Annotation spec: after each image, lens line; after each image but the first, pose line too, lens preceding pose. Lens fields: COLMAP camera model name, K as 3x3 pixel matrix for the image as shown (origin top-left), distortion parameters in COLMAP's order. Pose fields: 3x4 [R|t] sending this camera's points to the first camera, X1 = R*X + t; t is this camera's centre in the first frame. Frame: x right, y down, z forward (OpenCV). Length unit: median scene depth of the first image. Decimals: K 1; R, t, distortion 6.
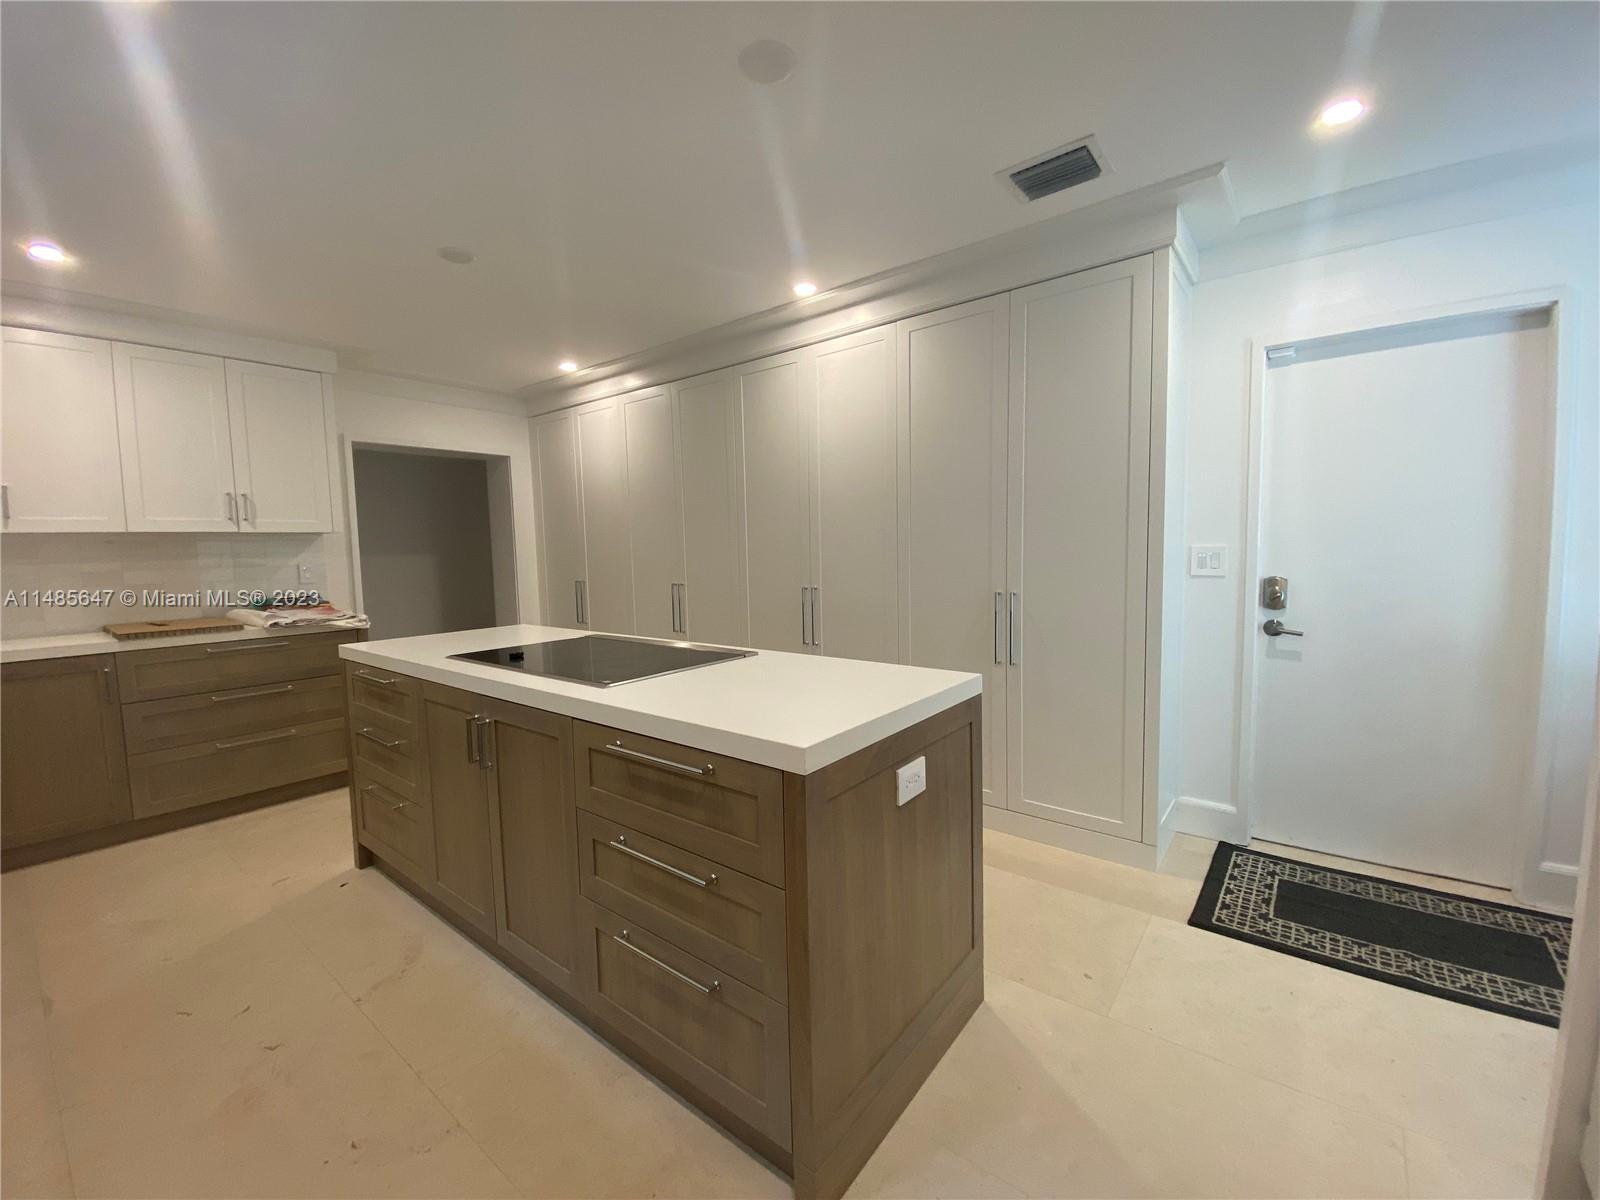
lens RADIAL K [[663.3, 0, 805.3], [0, 663.3, 594.3], [0, 0, 1]] dist [0.001133, -0.003612]
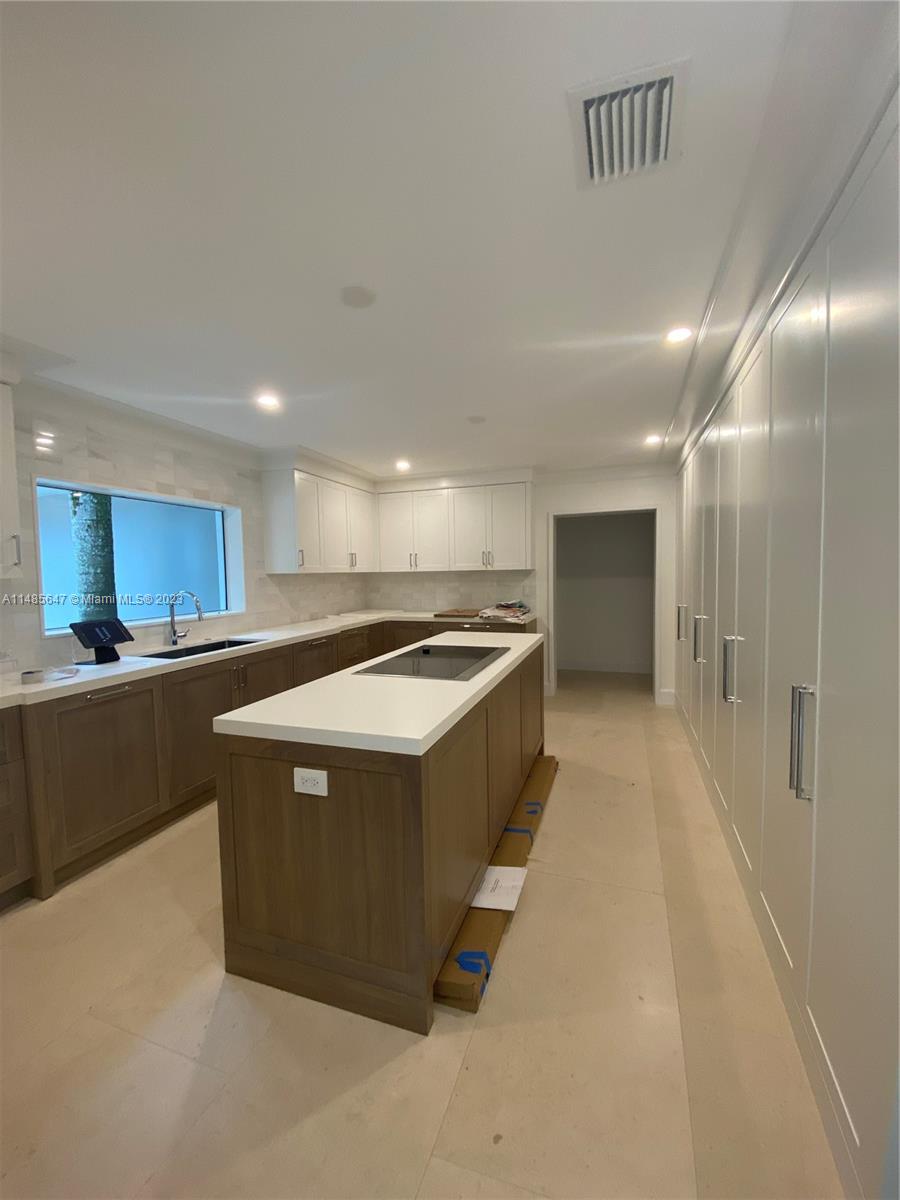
lens RADIAL K [[482.9, 0, 448.5], [0, 482.9, 601.1], [0, 0, 1]] dist [0.005843, -0.001419]
pose [[0.325714, 0.074646, -0.942517, 0.529663], [-0.052391, 0.996772, 0.060837, -0.083674], [0.944016, 0.029564, 0.328573, 0.399684]]
